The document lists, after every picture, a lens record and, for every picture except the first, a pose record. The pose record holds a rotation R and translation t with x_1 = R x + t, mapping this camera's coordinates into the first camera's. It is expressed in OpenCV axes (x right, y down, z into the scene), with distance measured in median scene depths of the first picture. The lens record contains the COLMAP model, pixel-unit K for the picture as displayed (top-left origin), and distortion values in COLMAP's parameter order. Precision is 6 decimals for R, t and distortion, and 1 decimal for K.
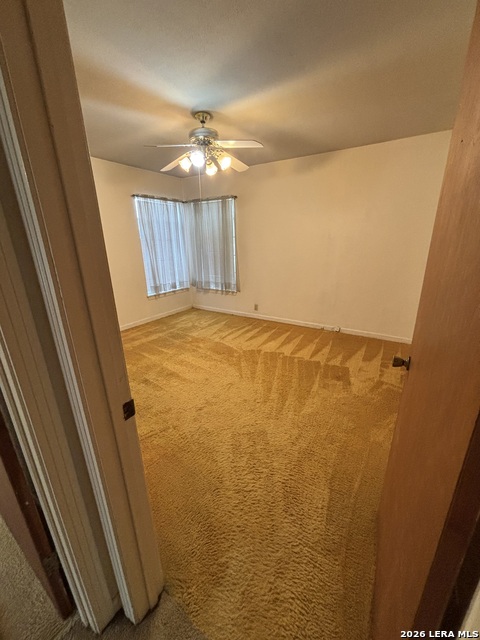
lens RADIAL K [[256.2, 0, 239.7], [0, 256.2, 320.8], [0, 0, 1]] dist [0.006809, -0.000300]
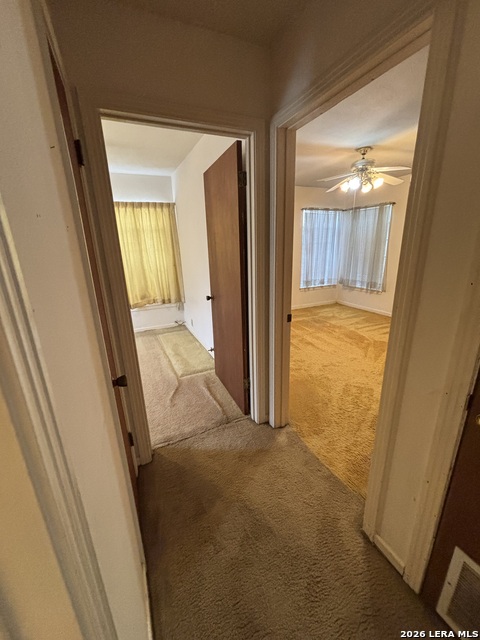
lens RADIAL K [[256.2, 0, 239.4], [0, 256.2, 319.9], [0, 0, 1]] dist [0.006809, -0.000300]
pose [[0.839196, 0.147623, -0.523410, 0.077351], [-0.155141, 0.987444, 0.029758, 0.071797], [0.521231, 0.056230, 0.851561, -0.231489]]
